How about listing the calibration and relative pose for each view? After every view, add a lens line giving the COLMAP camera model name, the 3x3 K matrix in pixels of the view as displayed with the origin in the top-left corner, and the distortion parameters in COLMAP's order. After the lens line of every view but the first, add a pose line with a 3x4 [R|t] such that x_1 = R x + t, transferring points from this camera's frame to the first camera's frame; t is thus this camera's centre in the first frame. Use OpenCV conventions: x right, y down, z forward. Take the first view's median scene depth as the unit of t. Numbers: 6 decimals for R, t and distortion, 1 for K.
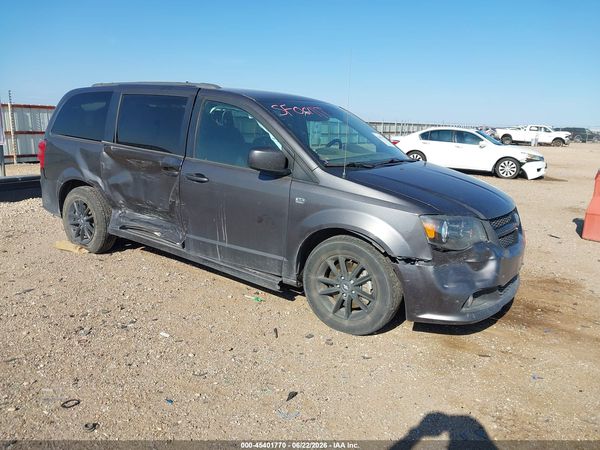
lens RADIAL K [[459.1, 0, 300.9], [0, 459.1, 226.3], [0, 0, 1]] dist [0.019312, -0.022190]
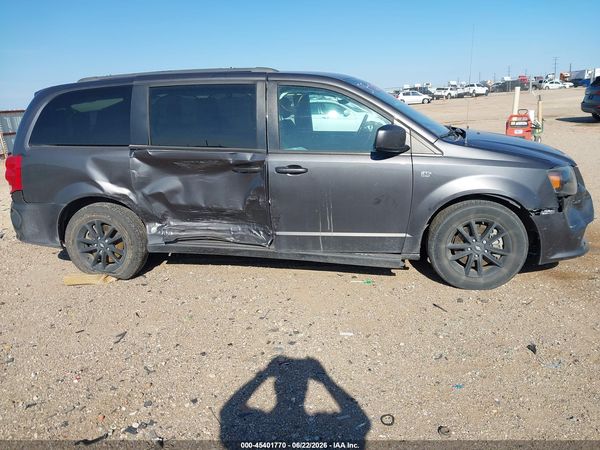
lens RADIAL K [[459.1, 0, 301.3], [0, 459.1, 225.2], [0, 0, 1]] dist [0.019312, -0.022190]
pose [[0.916656, -0.185449, 0.354048, -0.534452], [0.170566, 0.982632, 0.073091, -0.056940], [-0.361454, -0.006611, 0.932367, 0.118182]]
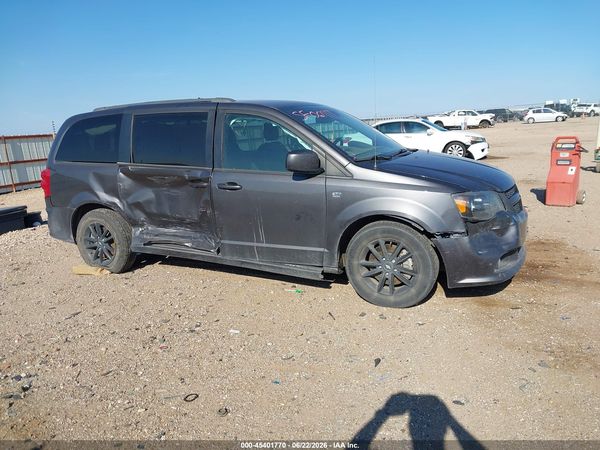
lens RADIAL K [[459.1, 0, 302.0], [0, 459.1, 223.4], [0, 0, 1]] dist [0.019312, -0.022190]
pose [[0.985733, -0.120958, 0.117048, -0.185951], [0.122476, 0.992454, -0.005834, 0.006956], [-0.115459, 0.020086, 0.993109, -0.073793]]
